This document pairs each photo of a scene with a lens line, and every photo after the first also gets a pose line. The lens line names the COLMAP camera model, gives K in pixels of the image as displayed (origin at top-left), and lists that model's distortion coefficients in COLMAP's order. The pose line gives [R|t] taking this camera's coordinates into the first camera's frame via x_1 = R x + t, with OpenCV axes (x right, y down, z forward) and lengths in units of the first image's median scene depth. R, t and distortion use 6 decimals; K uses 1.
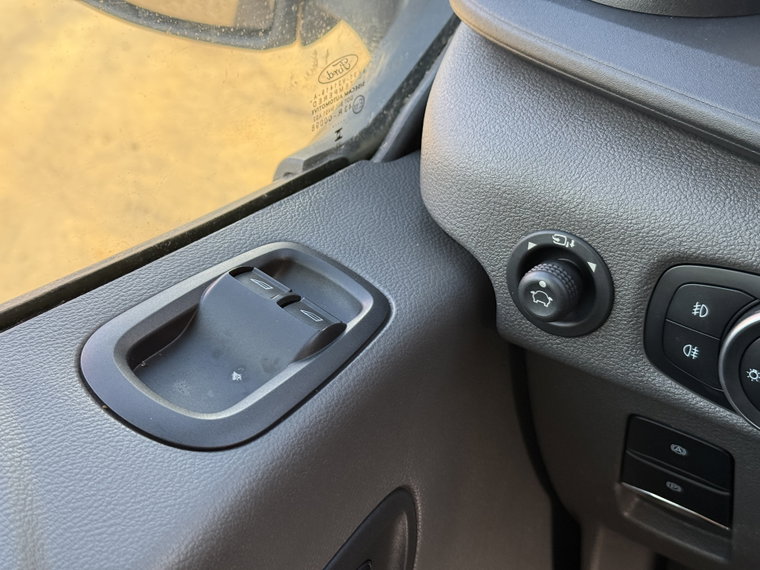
lens RADIAL K [[1116.1, 0, 380.0], [0, 1116.1, 285.0], [0, 0, 1]] dist [0.022240, -0.008278]
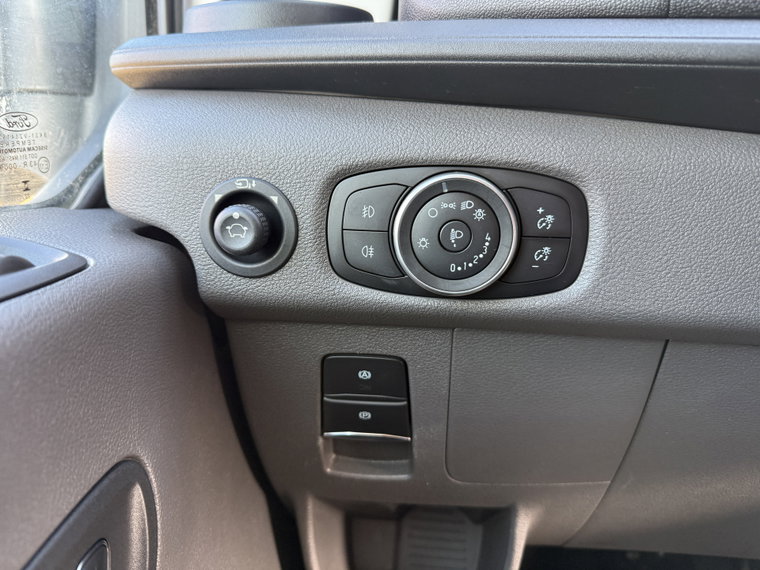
lens RADIAL K [[536.5, 0, 380.9], [0, 536.5, 280.3], [0, 0, 1]] dist [0.067605, -0.113206]
pose [[0.869620, -0.123593, 0.478003, 0.002920], [0.276889, 0.923663, -0.264914, 0.218953], [-0.408772, 0.362728, 0.837457, 0.445888]]
